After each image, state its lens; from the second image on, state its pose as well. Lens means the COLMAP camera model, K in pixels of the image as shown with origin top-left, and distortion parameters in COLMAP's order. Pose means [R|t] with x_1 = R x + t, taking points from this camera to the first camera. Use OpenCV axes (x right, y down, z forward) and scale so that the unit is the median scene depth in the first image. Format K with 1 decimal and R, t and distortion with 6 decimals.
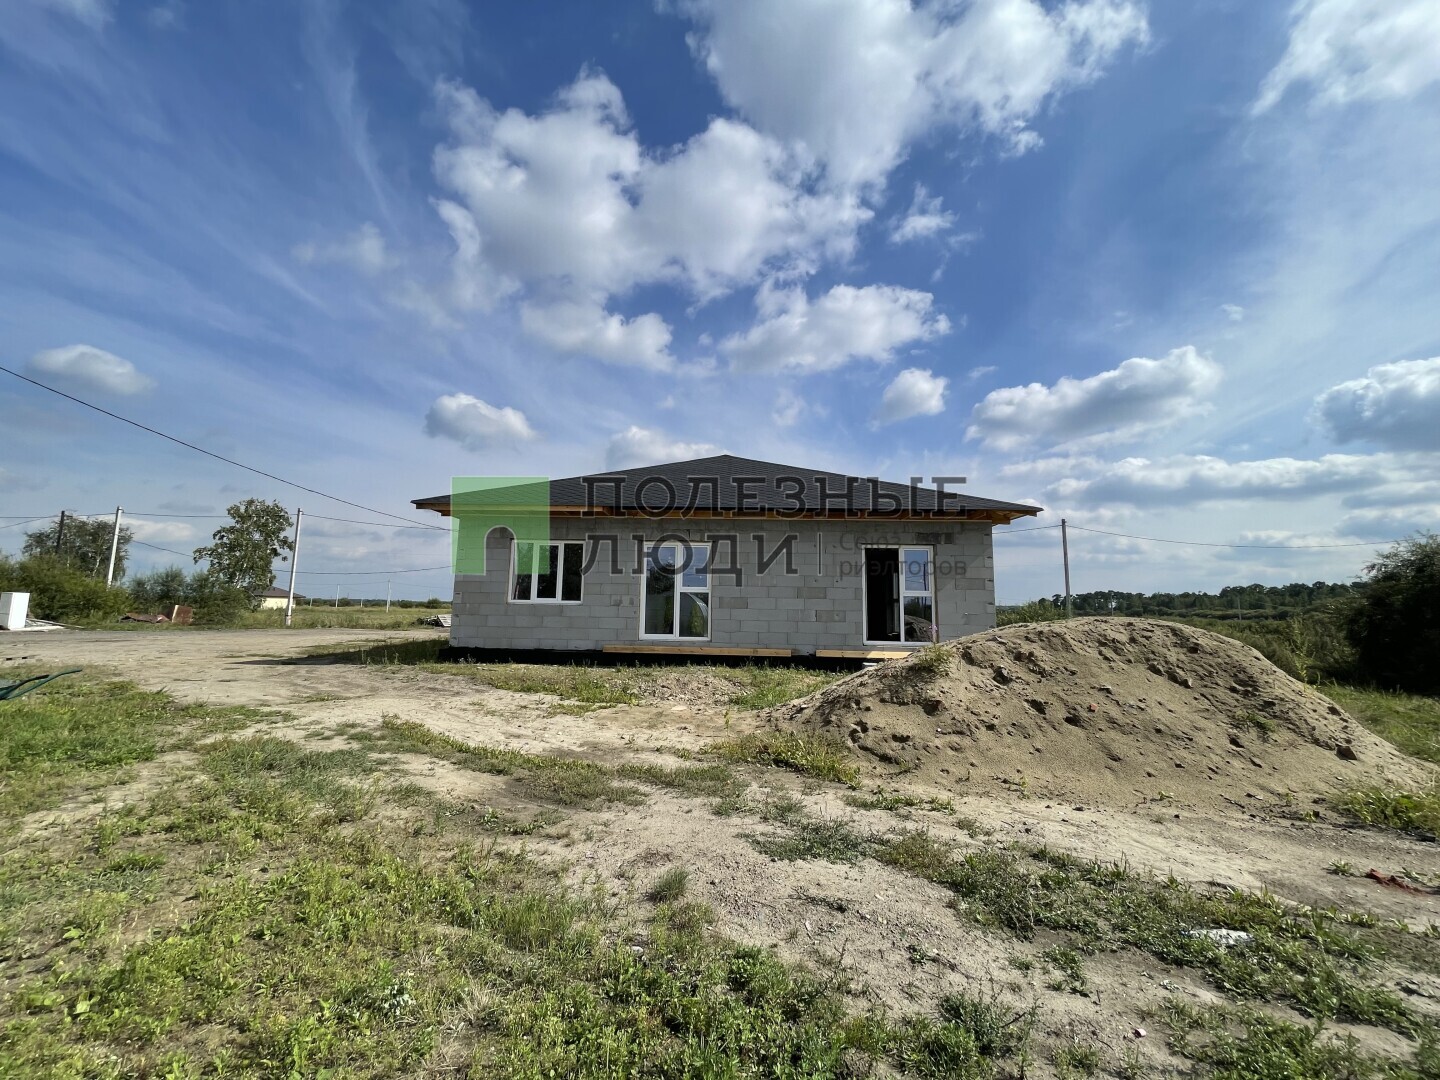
lens RADIAL K [[593.7, 0, 716.9], [0, 593.7, 536.2], [0, 0, 1]] dist [-0.000503, 0.000136]
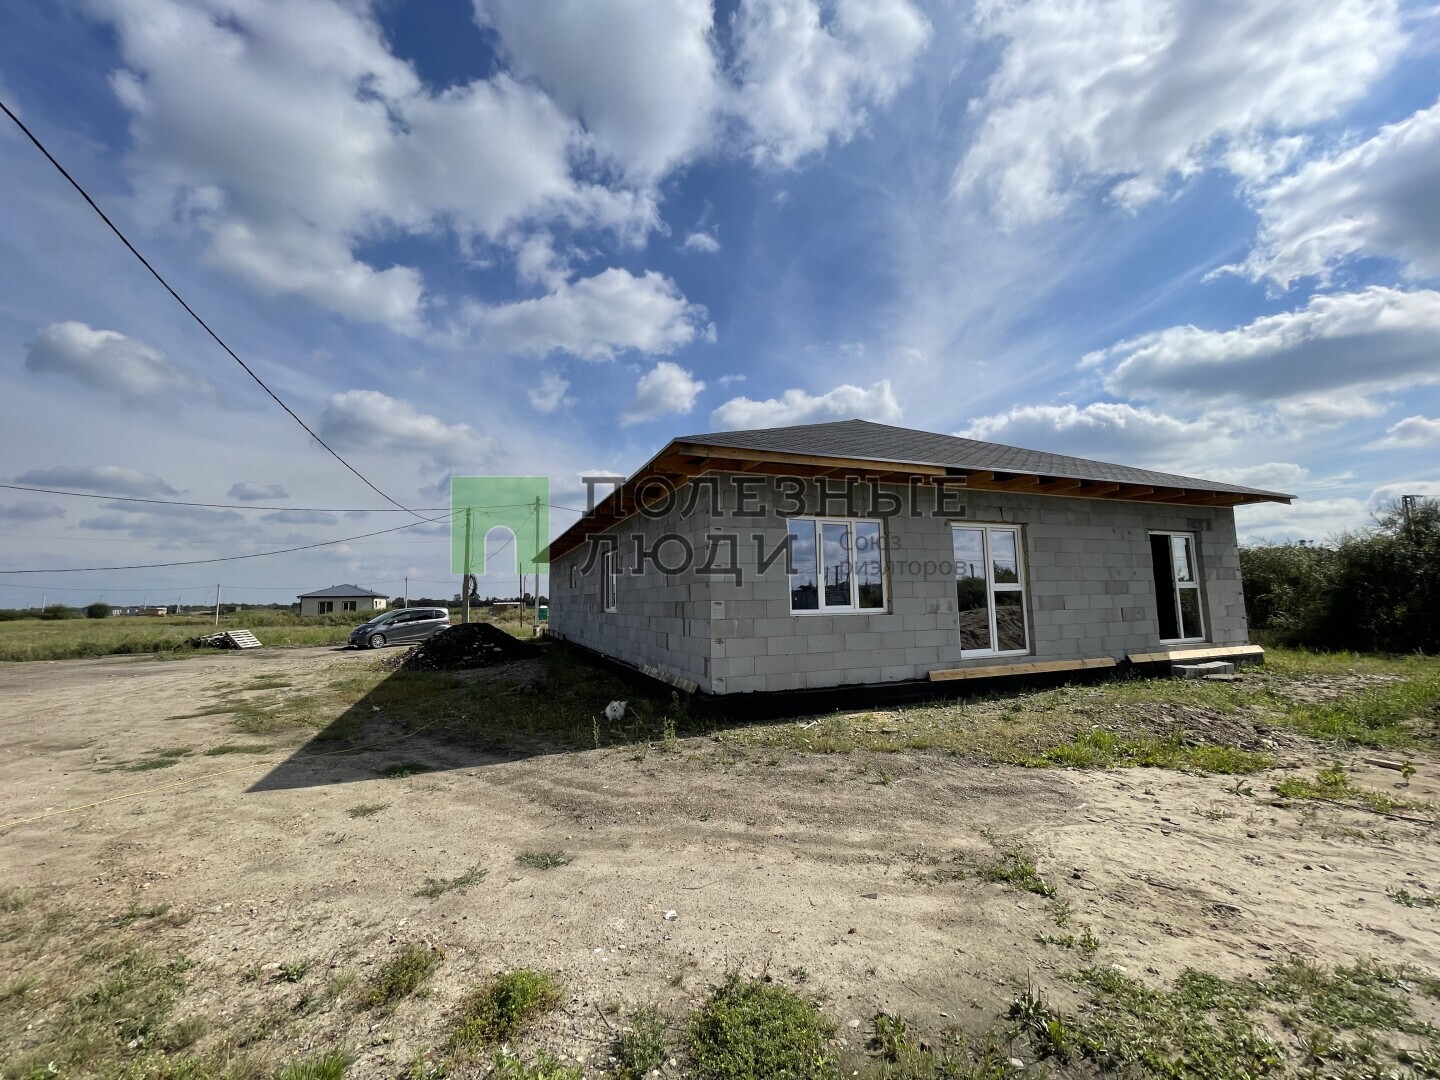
lens RADIAL K [[581.2, 0, 712.5], [0, 581.2, 539.8], [0, 0, 1]] dist [-0.003510, 0.000745]
pose [[0.909020, 0.008927, 0.416657, -0.687443], [-0.016748, 0.999745, 0.015119, 0.025353], [-0.416416, -0.020722, 0.908938, 0.488541]]
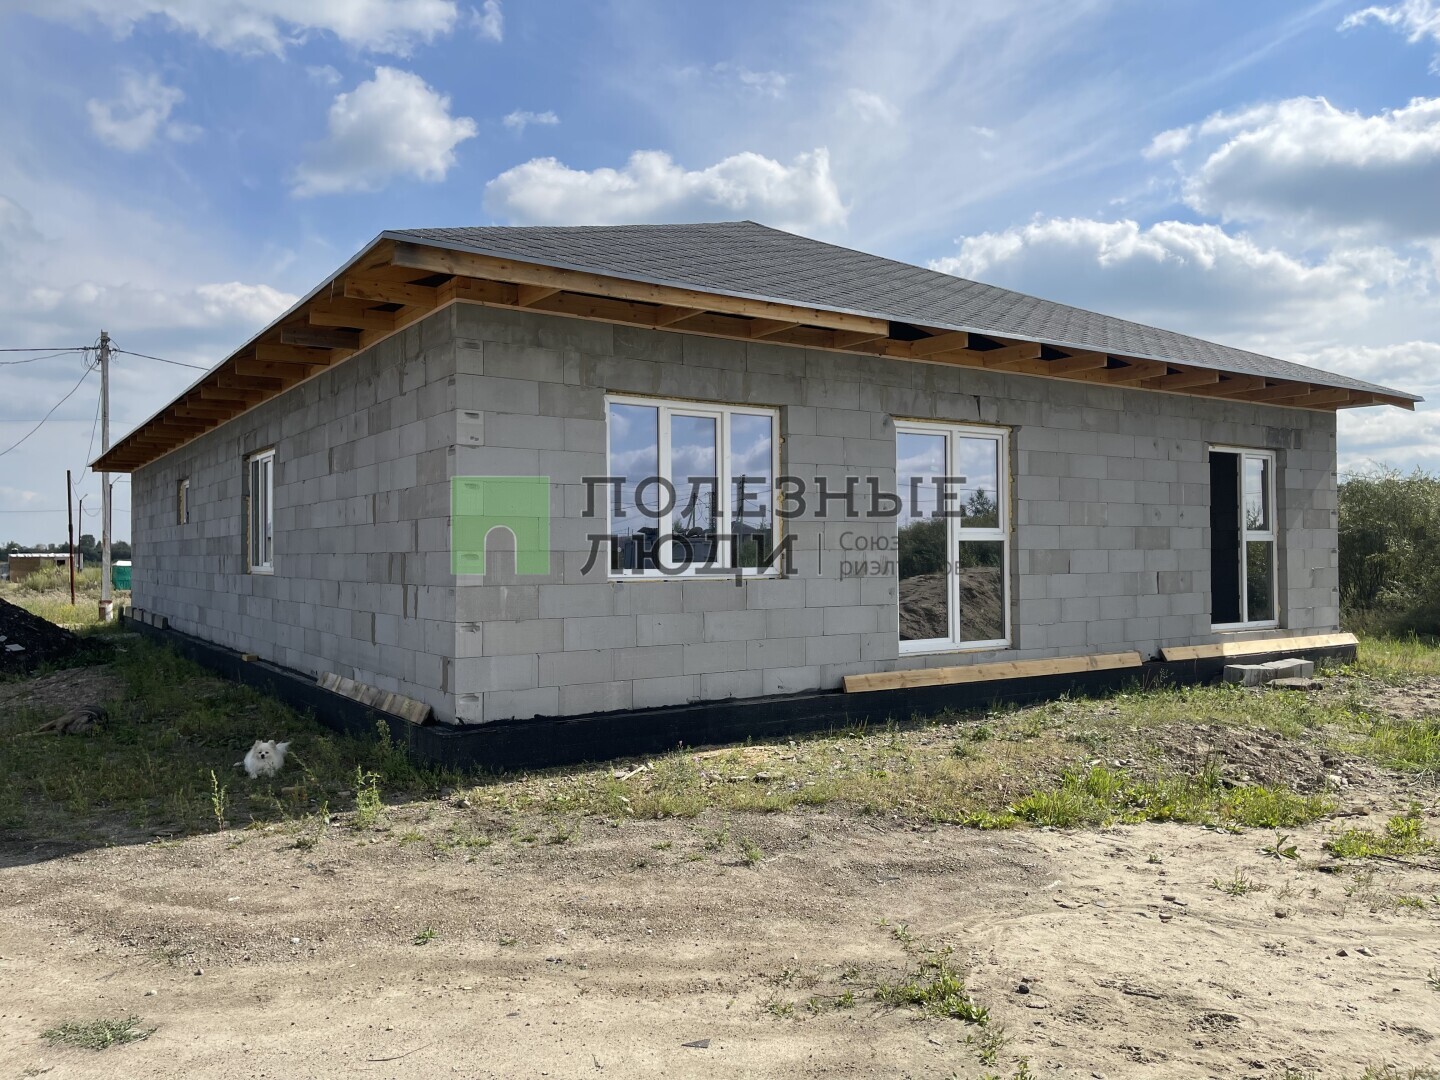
lens RADIAL K [[1088.0, 0, 722.1], [0, 1088.0, 543.9], [0, 0, 1]] dist [0.076520, -0.103591]
pose [[0.801106, -0.017981, 0.598253, -0.680436], [-0.052696, 0.993548, 0.100426, 0.025713], [-0.596198, -0.111977, 0.794990, 0.468834]]
